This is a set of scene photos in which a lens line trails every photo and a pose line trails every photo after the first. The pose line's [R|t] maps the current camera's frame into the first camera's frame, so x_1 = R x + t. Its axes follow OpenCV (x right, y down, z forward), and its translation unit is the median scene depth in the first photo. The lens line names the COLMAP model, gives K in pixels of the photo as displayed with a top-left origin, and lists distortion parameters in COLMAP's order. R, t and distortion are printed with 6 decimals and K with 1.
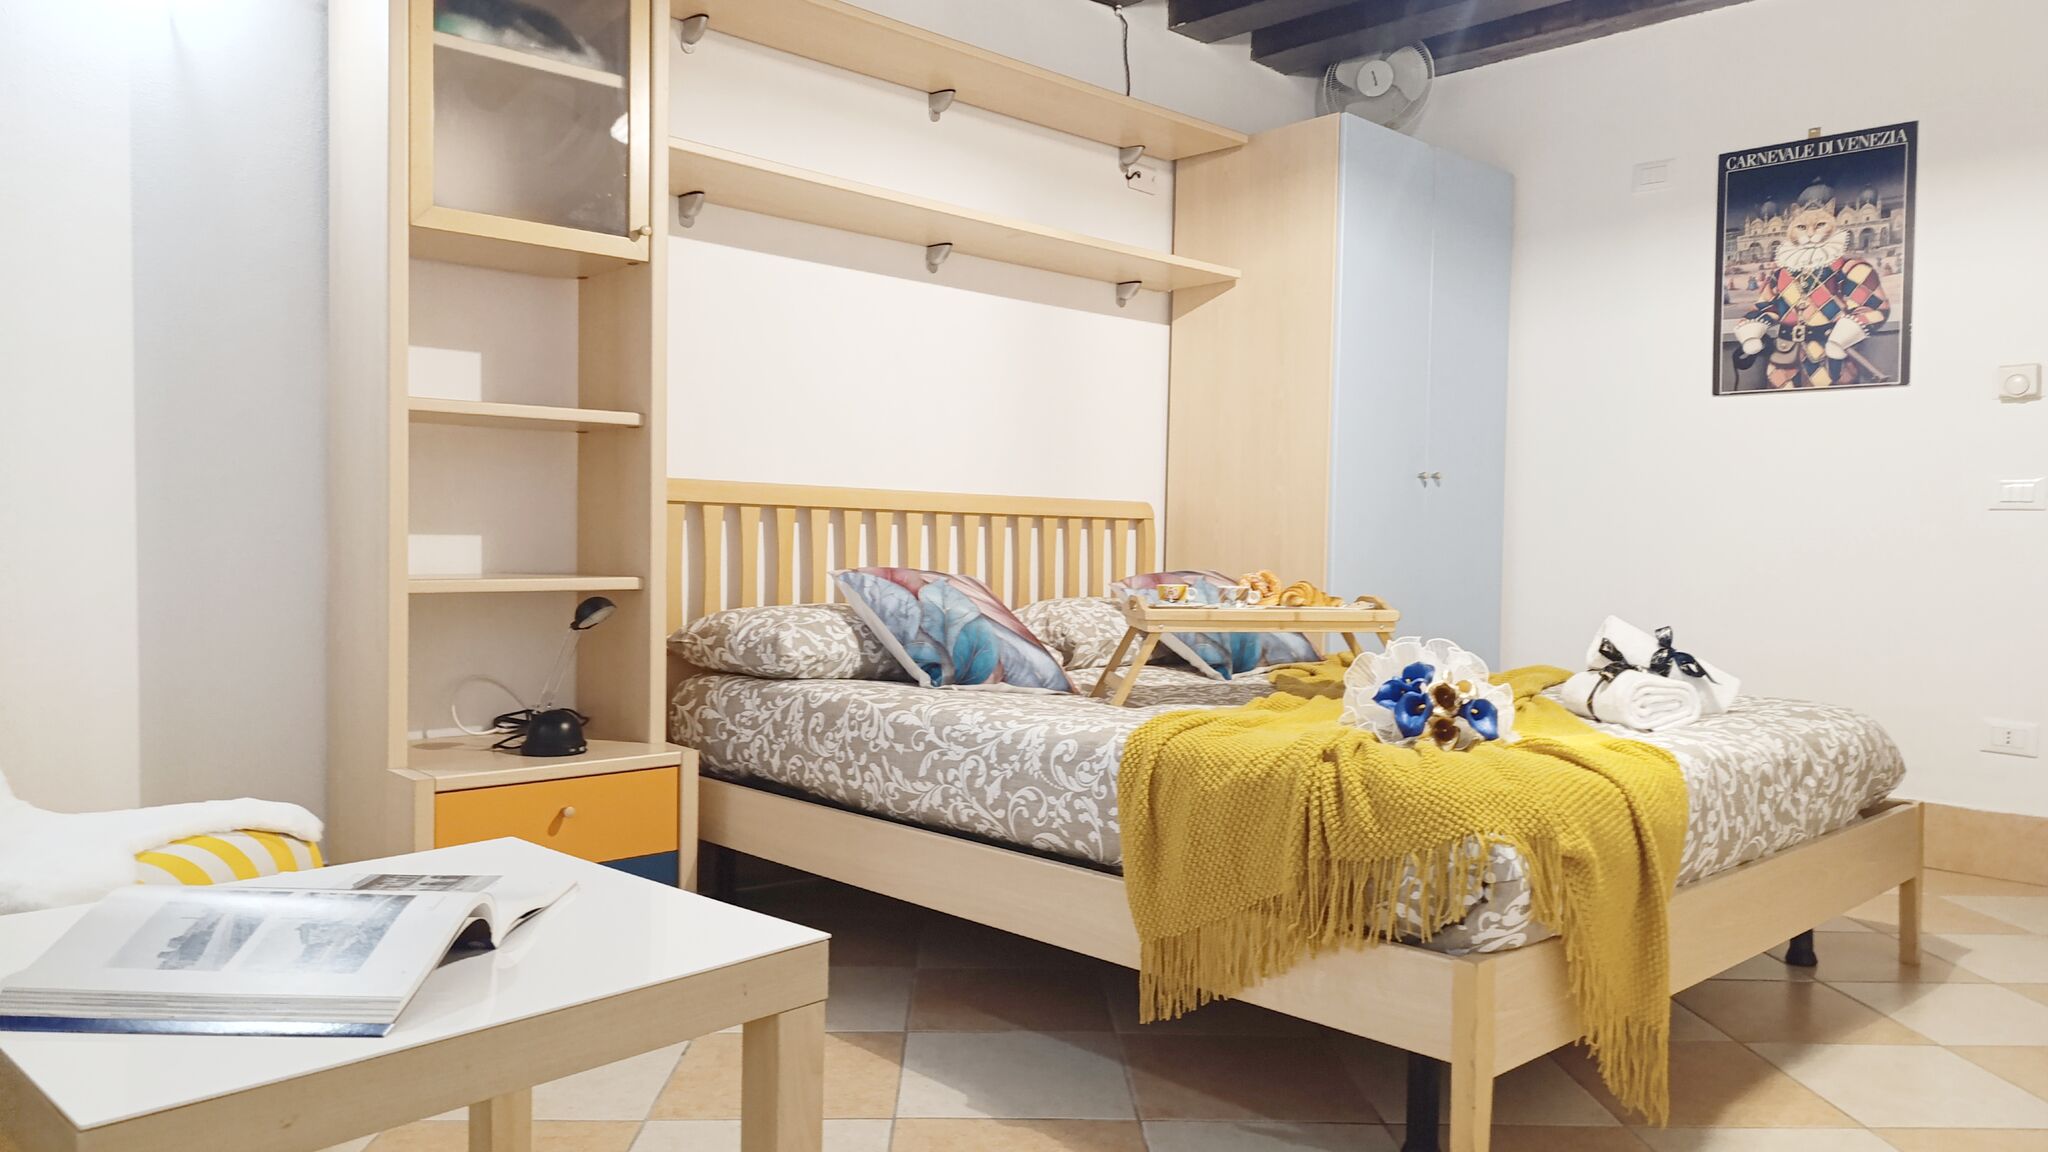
lens RADIAL K [[1435.9, 0, 960.8], [0, 1435.9, 579.3], [0, 0, 1]] dist [0.058881, -0.063242]
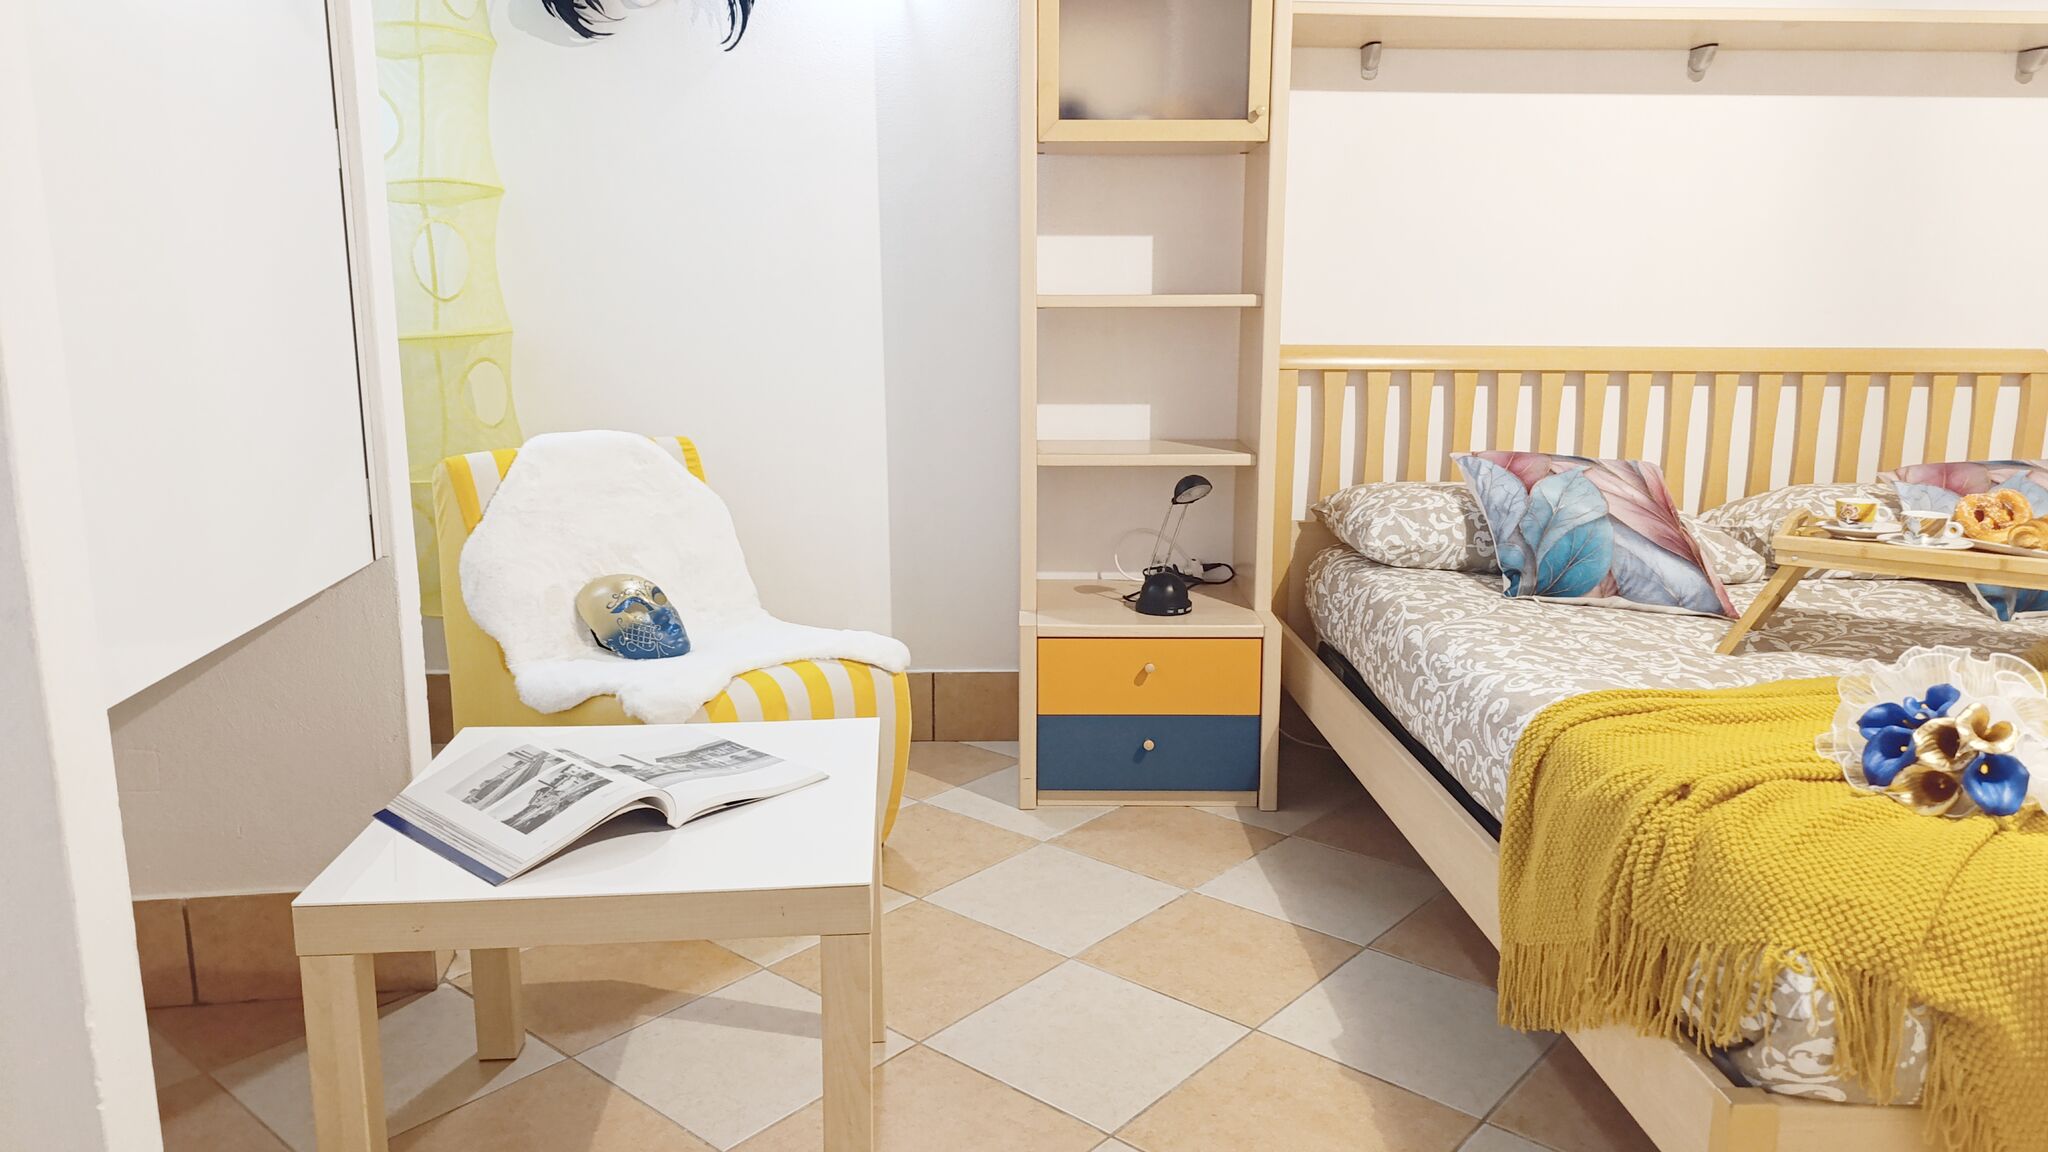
lens RADIAL K [[1410.8, 0, 1027.8], [0, 1410.8, 559.7], [0, 0, 1]] dist [0.052116, -0.055601]
pose [[0.741565, 0.113487, -0.661212, 0.341830], [-0.005174, 0.986526, 0.163521, -0.092205], [0.670861, -0.117840, 0.732161, 0.133891]]
